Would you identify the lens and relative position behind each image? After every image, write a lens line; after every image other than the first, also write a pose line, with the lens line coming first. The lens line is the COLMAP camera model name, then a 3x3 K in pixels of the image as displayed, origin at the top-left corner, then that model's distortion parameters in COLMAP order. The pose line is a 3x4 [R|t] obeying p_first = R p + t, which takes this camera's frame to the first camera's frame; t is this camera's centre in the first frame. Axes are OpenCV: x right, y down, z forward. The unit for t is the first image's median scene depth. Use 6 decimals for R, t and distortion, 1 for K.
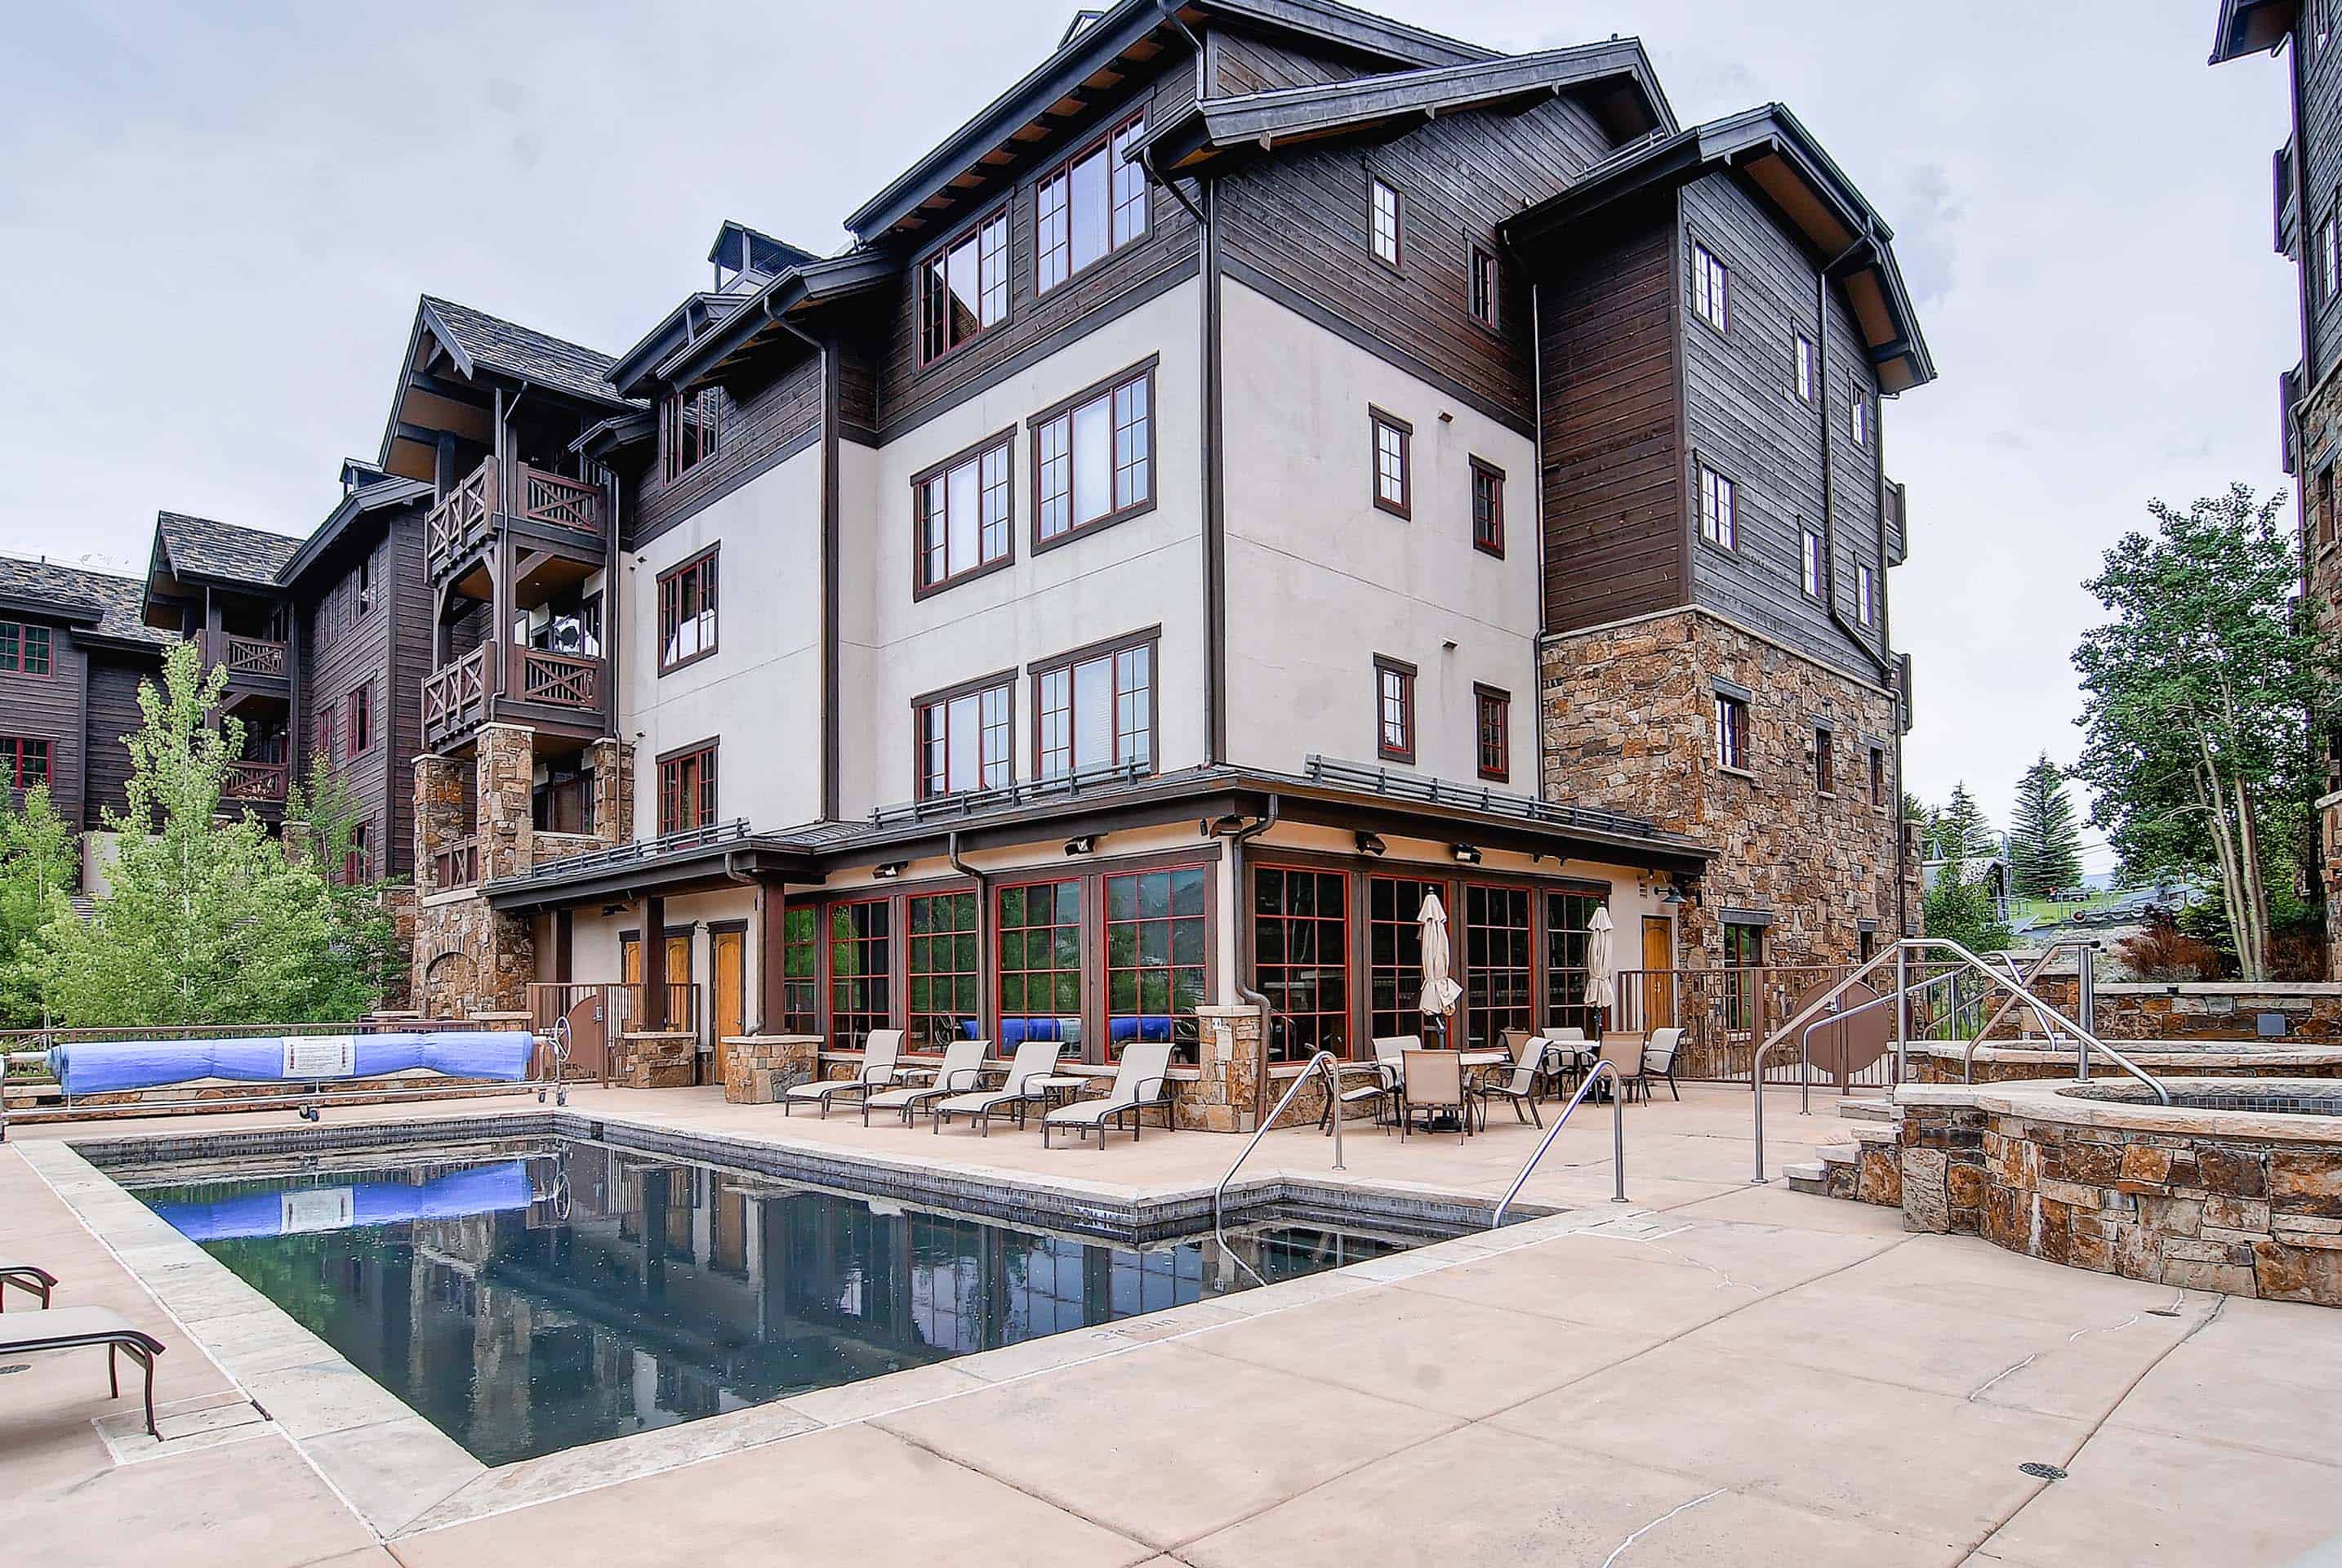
lens RADIAL K [[1246.2, 0, 1171.0], [0, 1246.2, 784.0], [0, 0, 1]] dist [-0.000282, 0.000372]
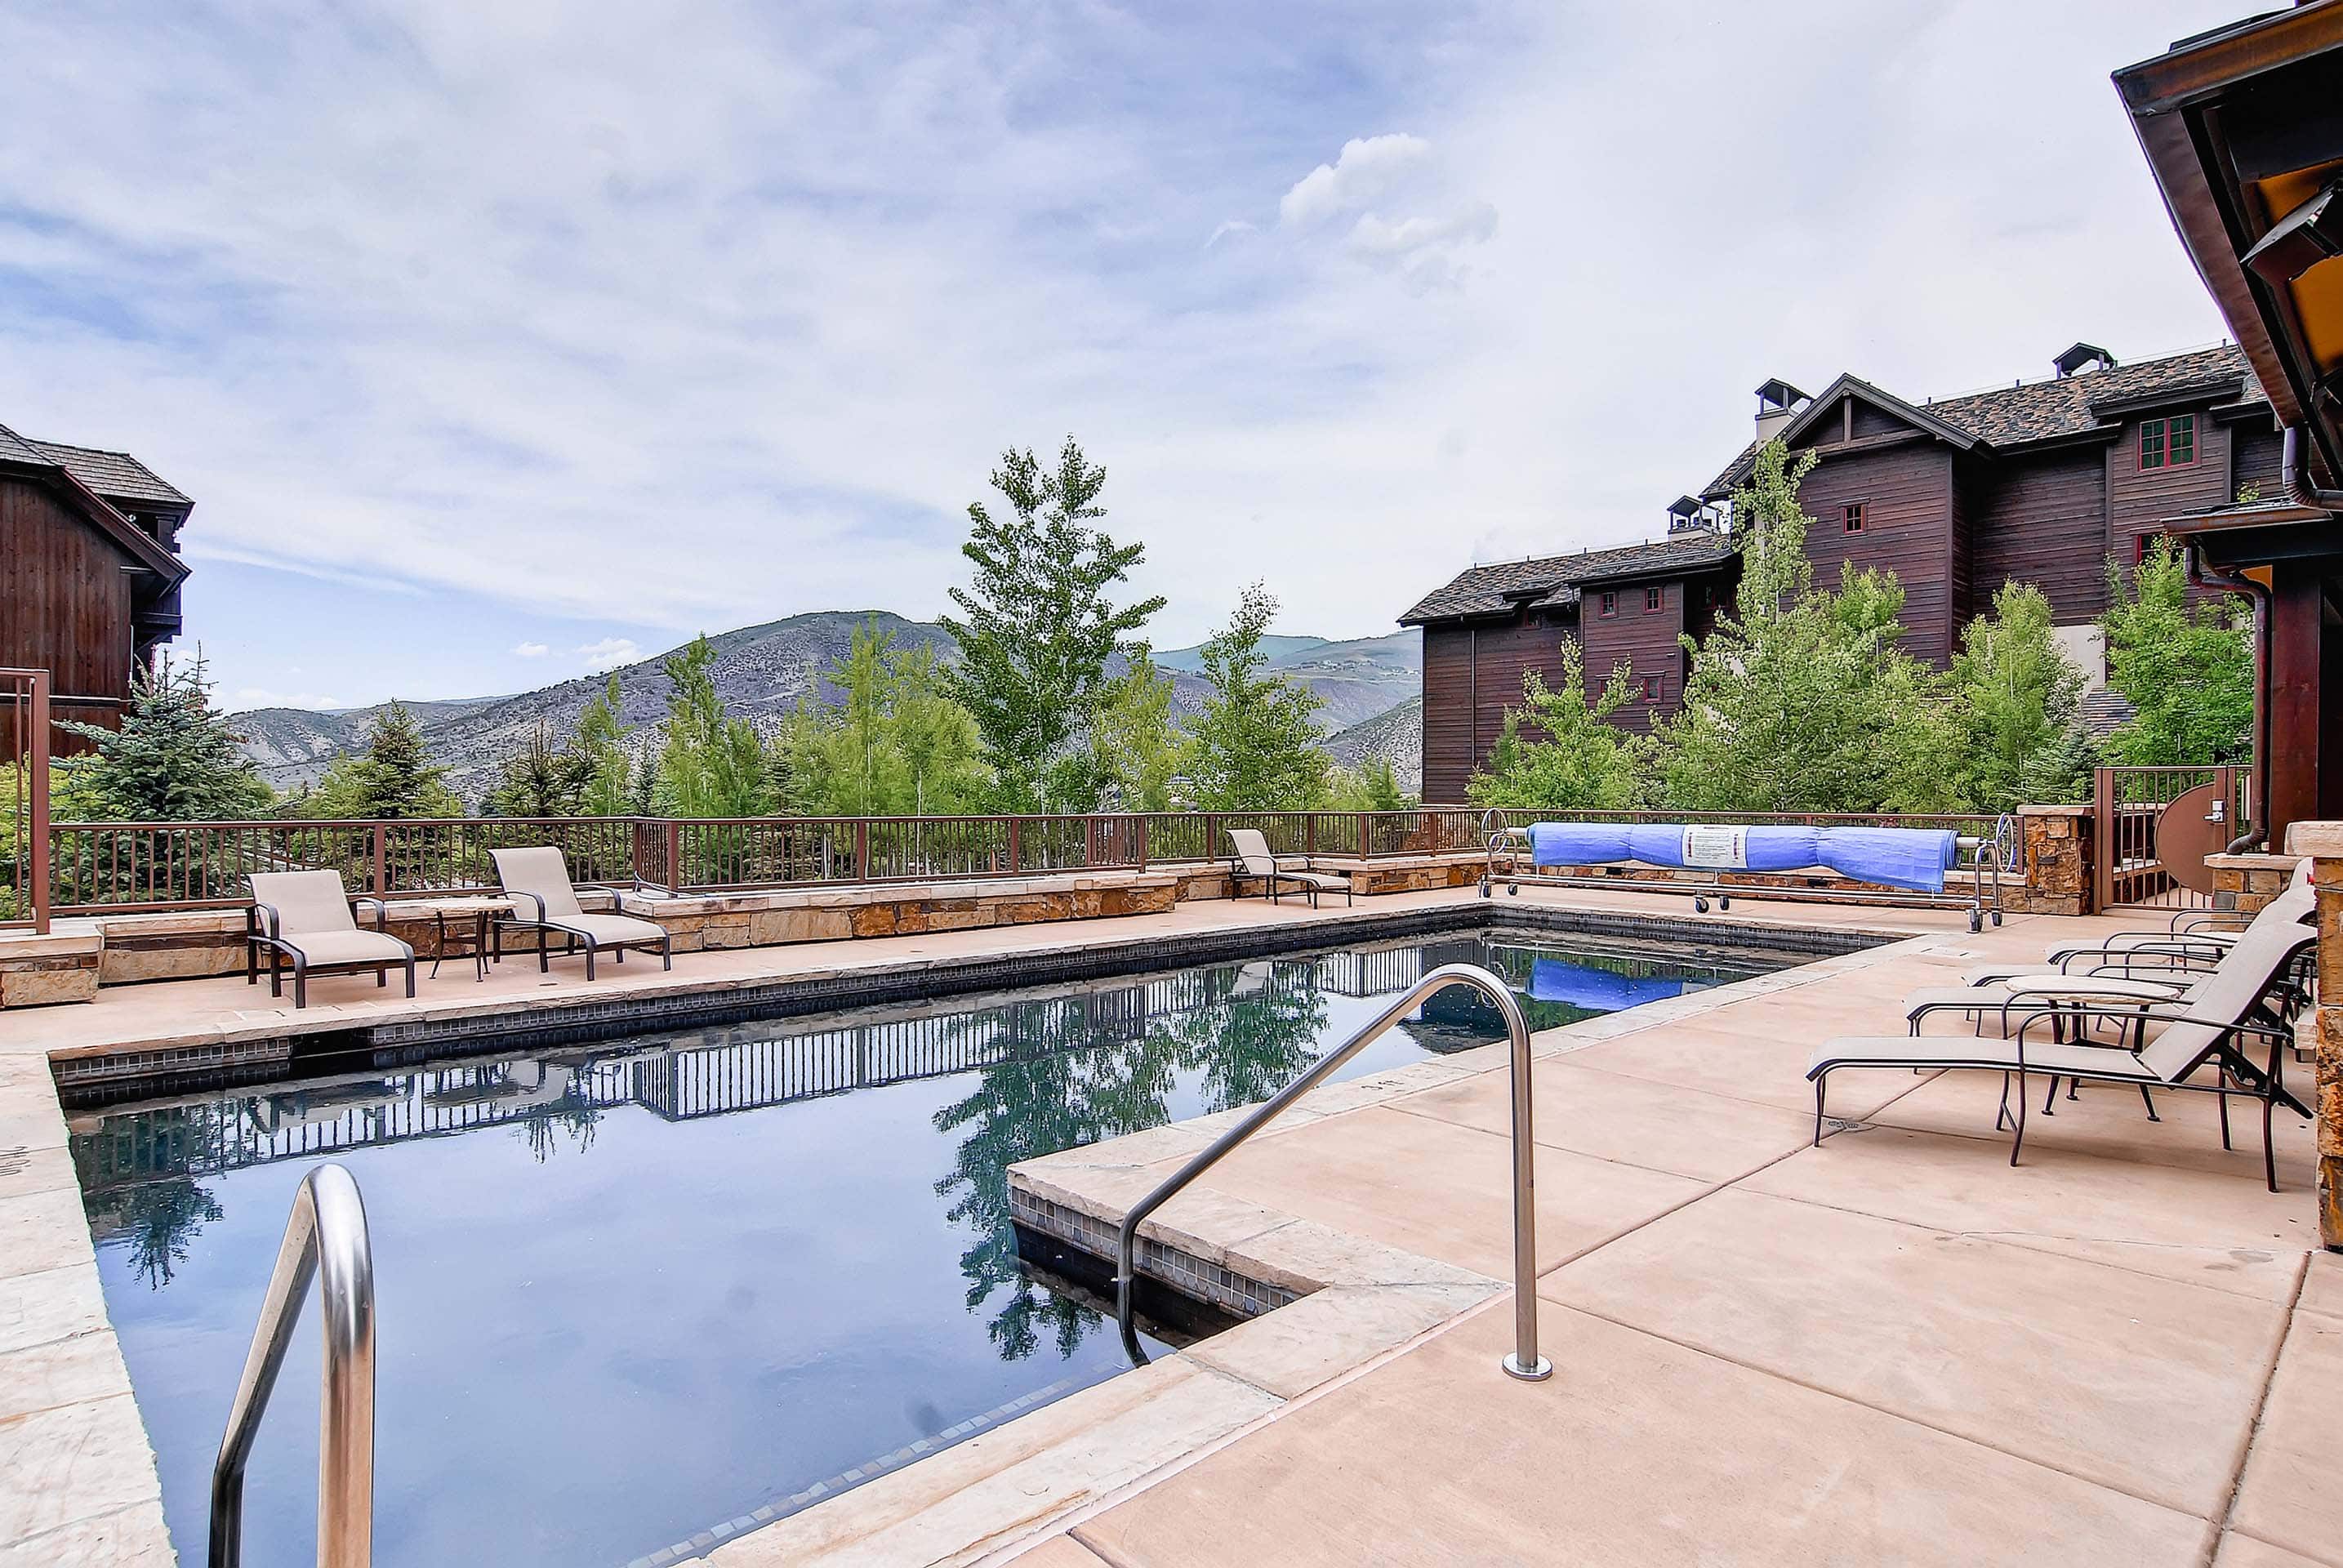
lens RADIAL K [[1246.6, 0, 1171.5], [0, 1246.6, 784.0], [0, 0, 1]] dist [-0.000282, 0.000372]
pose [[0.007065, 0.000509, -0.999975, 0.242314], [0.163978, 0.986463, 0.001661, 0.098392], [0.986439, -0.163986, 0.006886, 0.566382]]
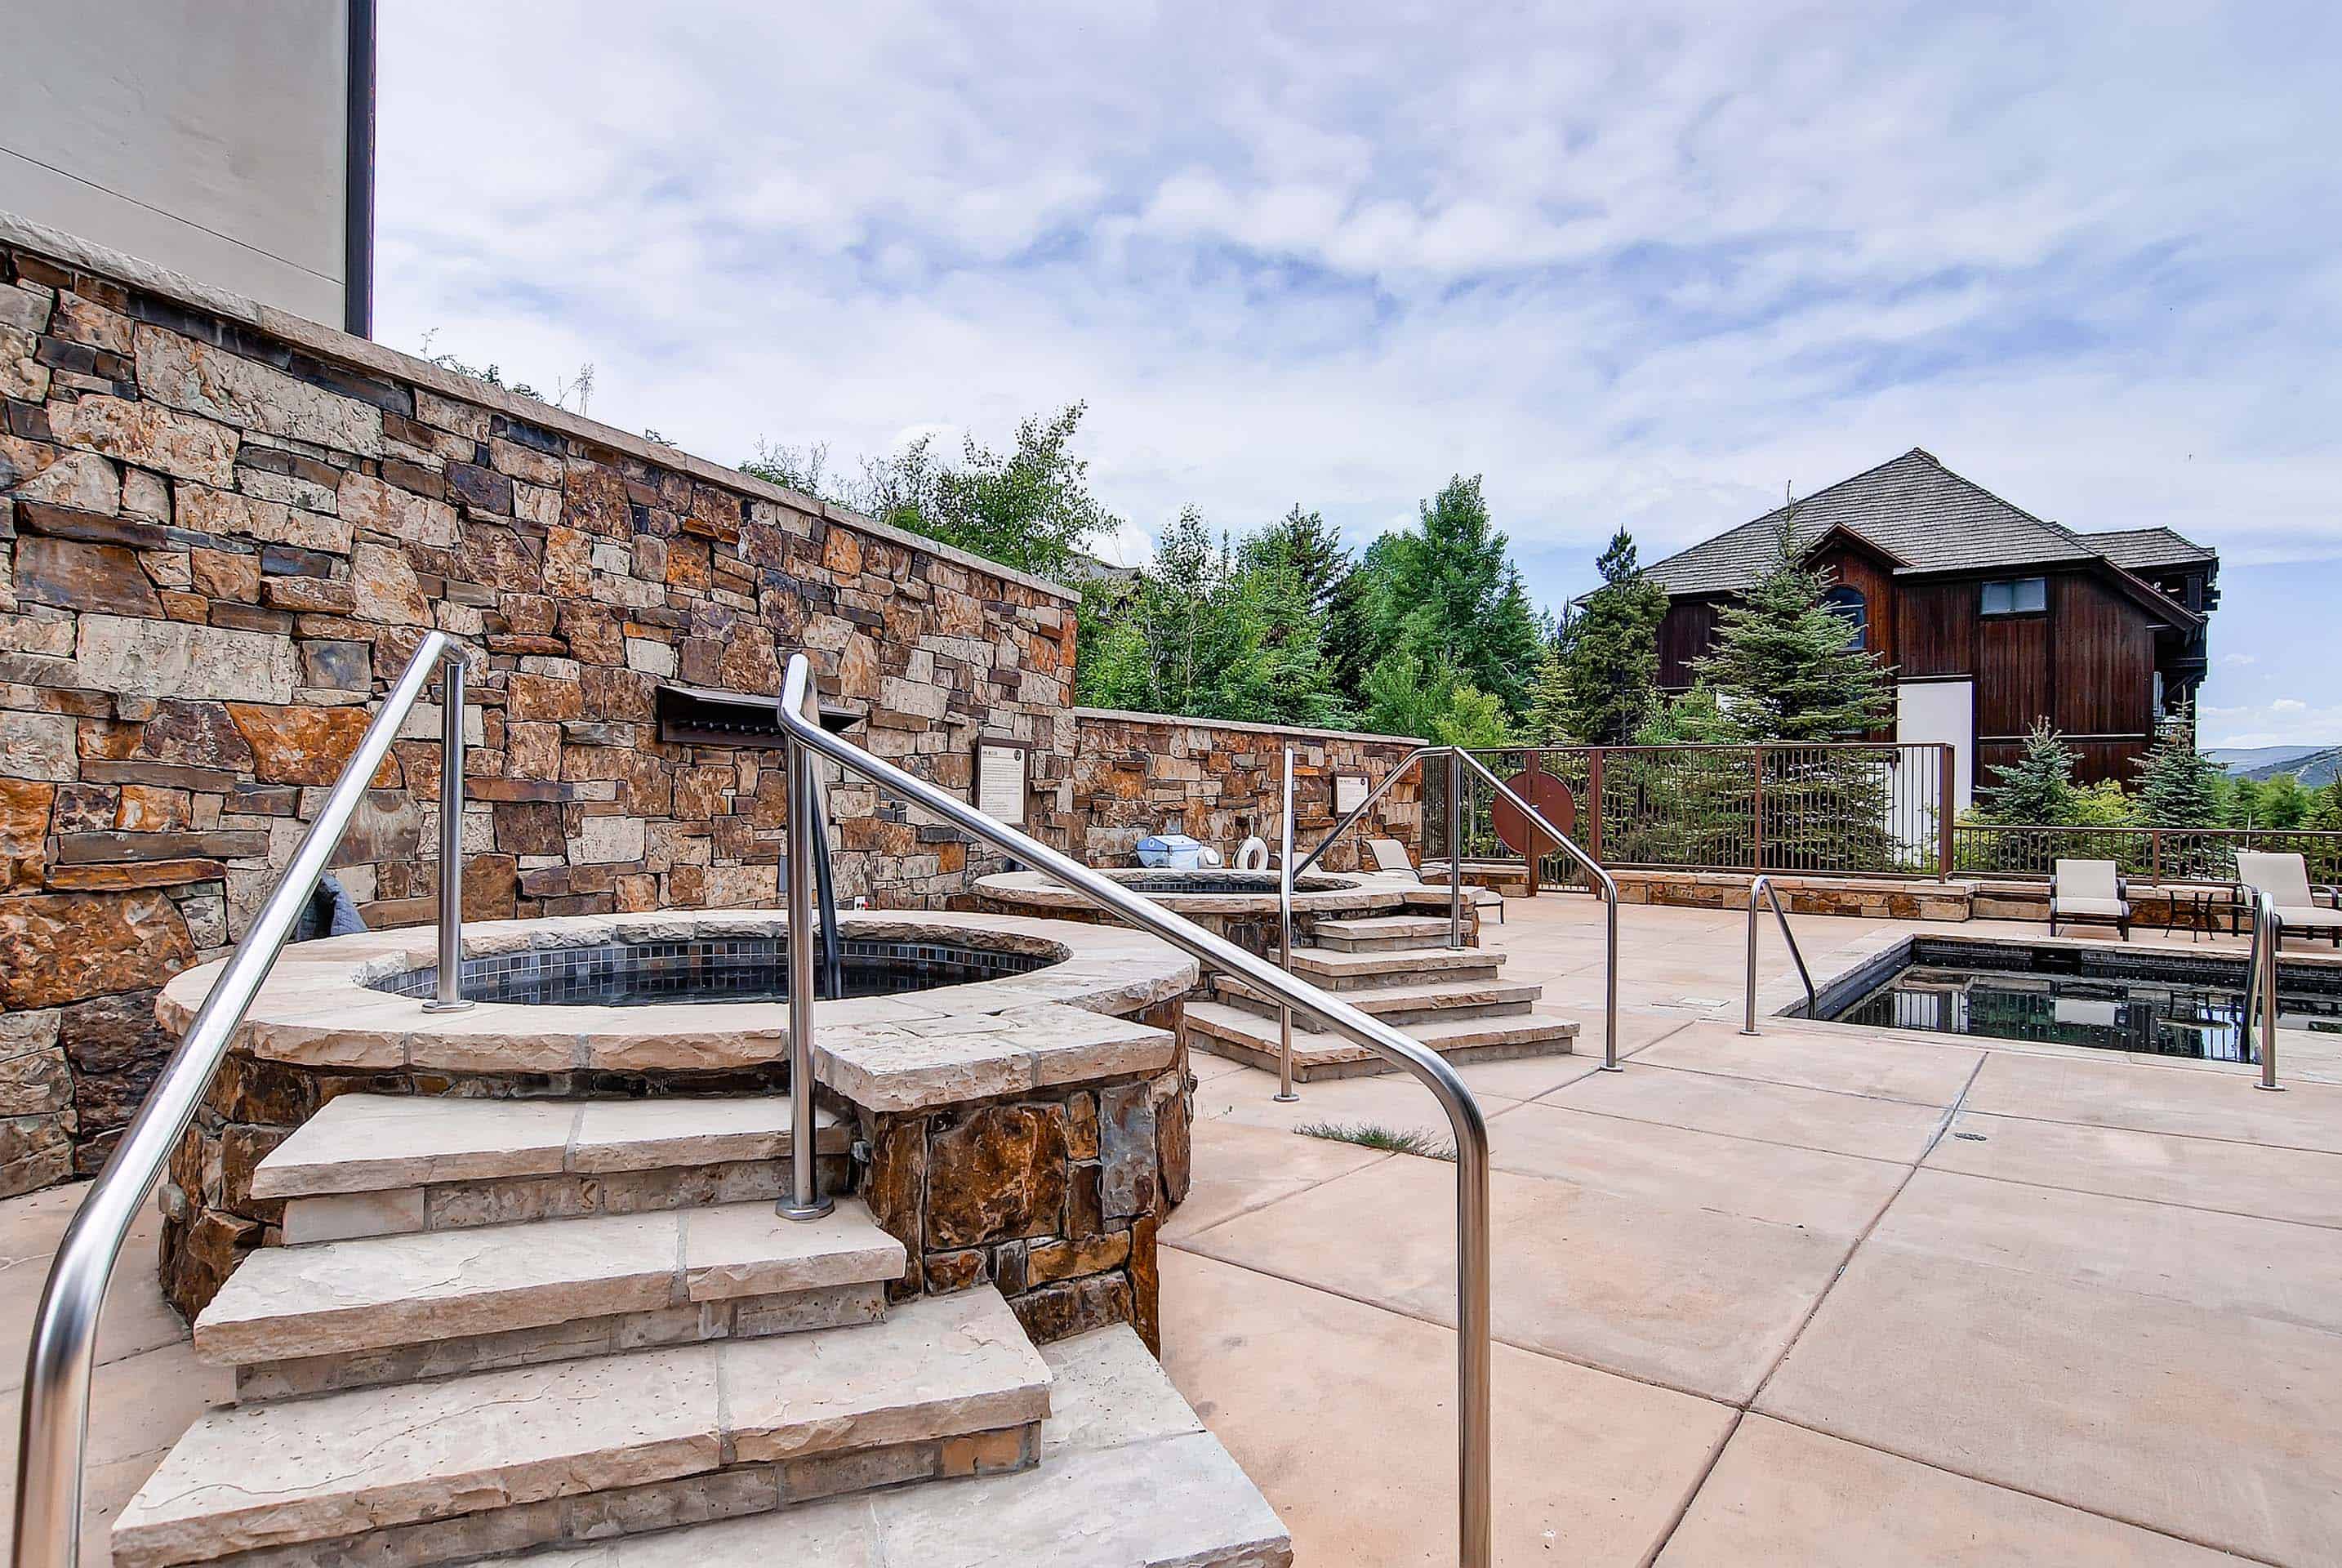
lens RADIAL K [[1246.2, 0, 1171.0], [0, 1246.2, 784.0], [0, 0, 1]] dist [-0.000282, 0.000372]
pose [[-0.988818, -0.003452, -0.149085, 0.557332], [0.023192, 0.984008, -0.176607, 0.194930], [0.147310, -0.178089, -0.972925, 1.146971]]
